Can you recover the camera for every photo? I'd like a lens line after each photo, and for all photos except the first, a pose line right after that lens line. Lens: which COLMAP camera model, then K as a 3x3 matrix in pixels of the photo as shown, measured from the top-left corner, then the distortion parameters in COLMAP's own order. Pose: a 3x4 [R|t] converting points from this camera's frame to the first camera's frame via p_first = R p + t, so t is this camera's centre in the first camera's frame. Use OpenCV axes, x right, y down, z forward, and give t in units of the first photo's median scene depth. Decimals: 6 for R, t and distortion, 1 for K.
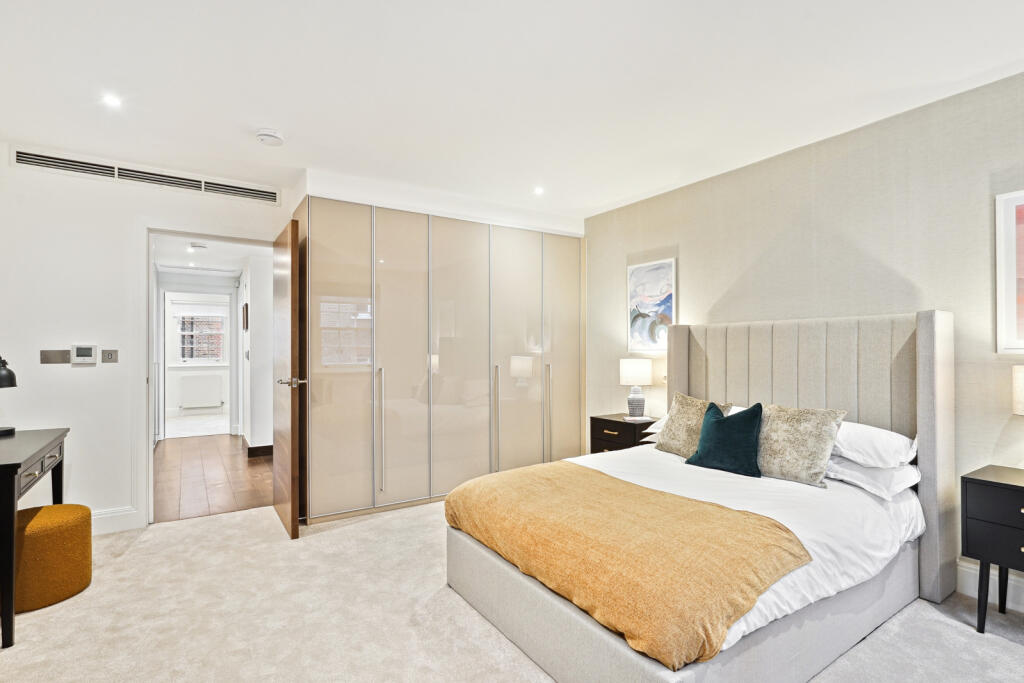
lens RADIAL K [[489.7, 0, 516.5], [0, 489.7, 340.3], [0, 0, 1]] dist [-0.002639, -0.000606]
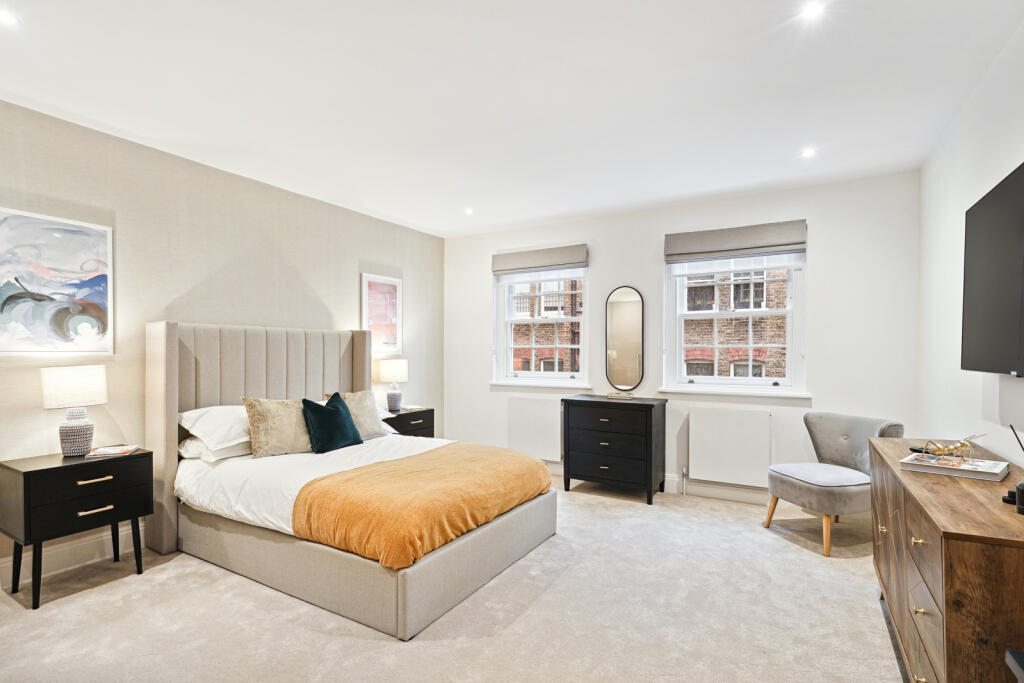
lens RADIAL K [[489.7, 0, 516.5], [0, 489.7, 340.3], [0, 0, 1]] dist [-0.002639, -0.000606]
pose [[-0.428784, 0.013663, 0.903304, -0.778978], [-0.026995, 0.999245, -0.027928, 0.007778], [-0.903004, -0.036359, -0.428092, 0.973908]]
